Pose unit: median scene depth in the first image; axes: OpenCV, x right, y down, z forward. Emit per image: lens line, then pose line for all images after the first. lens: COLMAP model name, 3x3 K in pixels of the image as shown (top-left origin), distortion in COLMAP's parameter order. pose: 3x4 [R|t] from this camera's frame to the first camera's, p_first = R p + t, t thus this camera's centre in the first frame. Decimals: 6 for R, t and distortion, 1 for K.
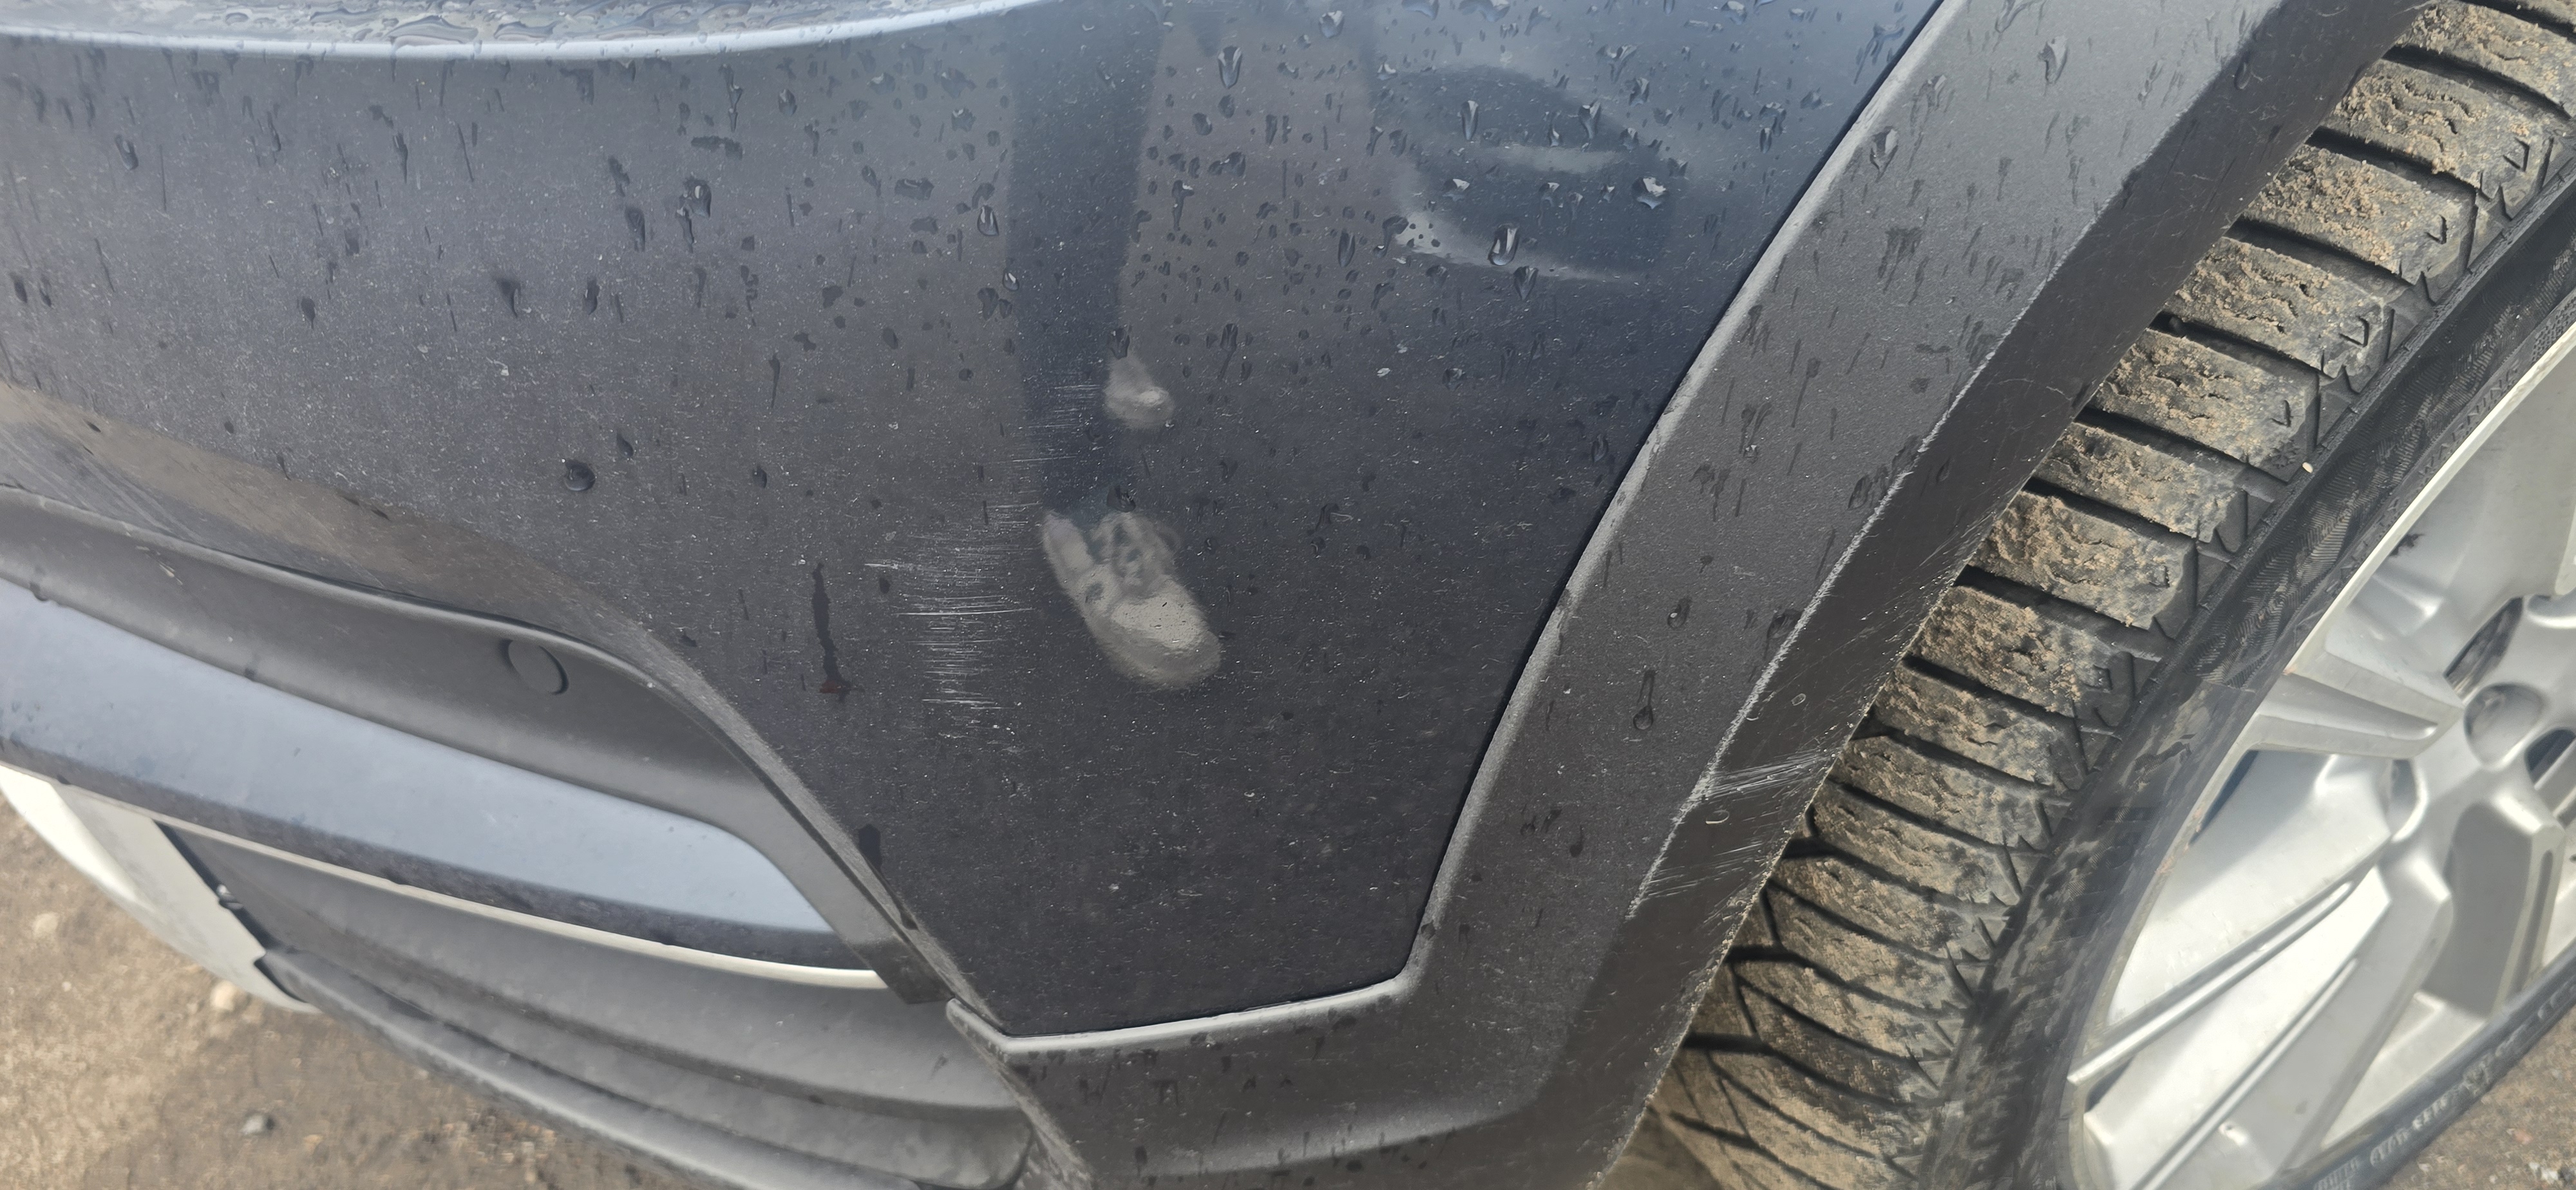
lens RADIAL K [[1851.3, 0, 1249.1], [0, 1851.3, 560.0], [0, 0, 1]] dist [0.035800, -0.029192]
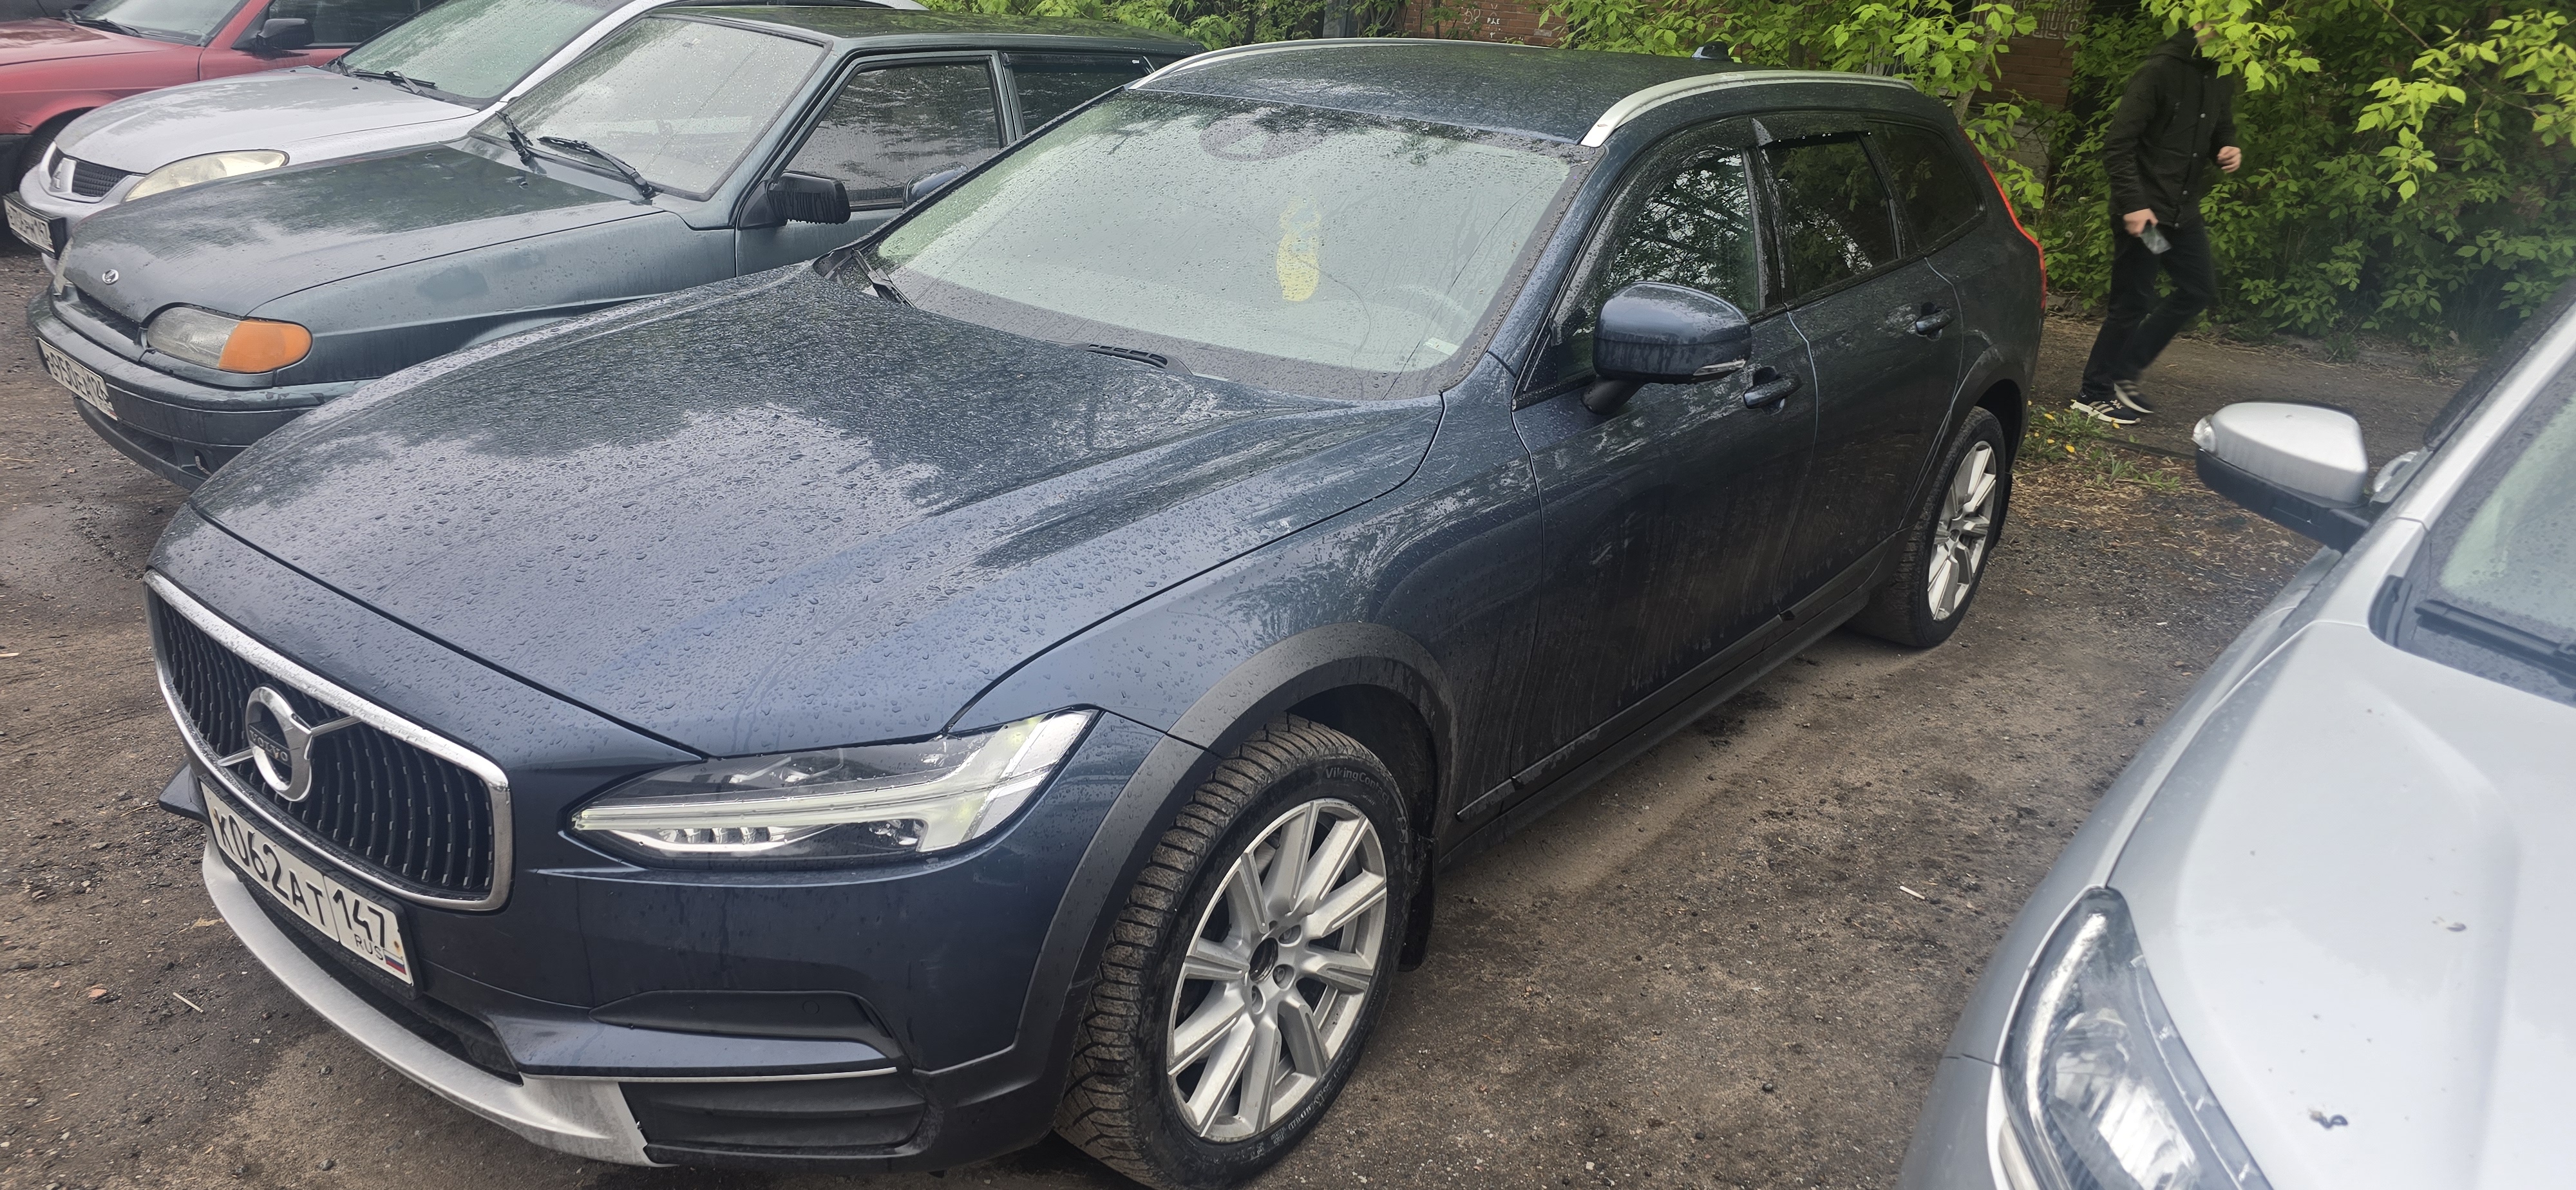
lens RADIAL K [[1744.9, 0, 1288.0], [0, 1744.9, 595.0], [0, 0, 1]] dist [0.100931, -0.104052]
pose [[0.921468, -0.057758, 0.384137, -0.798916], [0.164068, 0.954220, -0.250093, 0.319739], [-0.352106, 0.293477, 0.888759, -3.073590]]
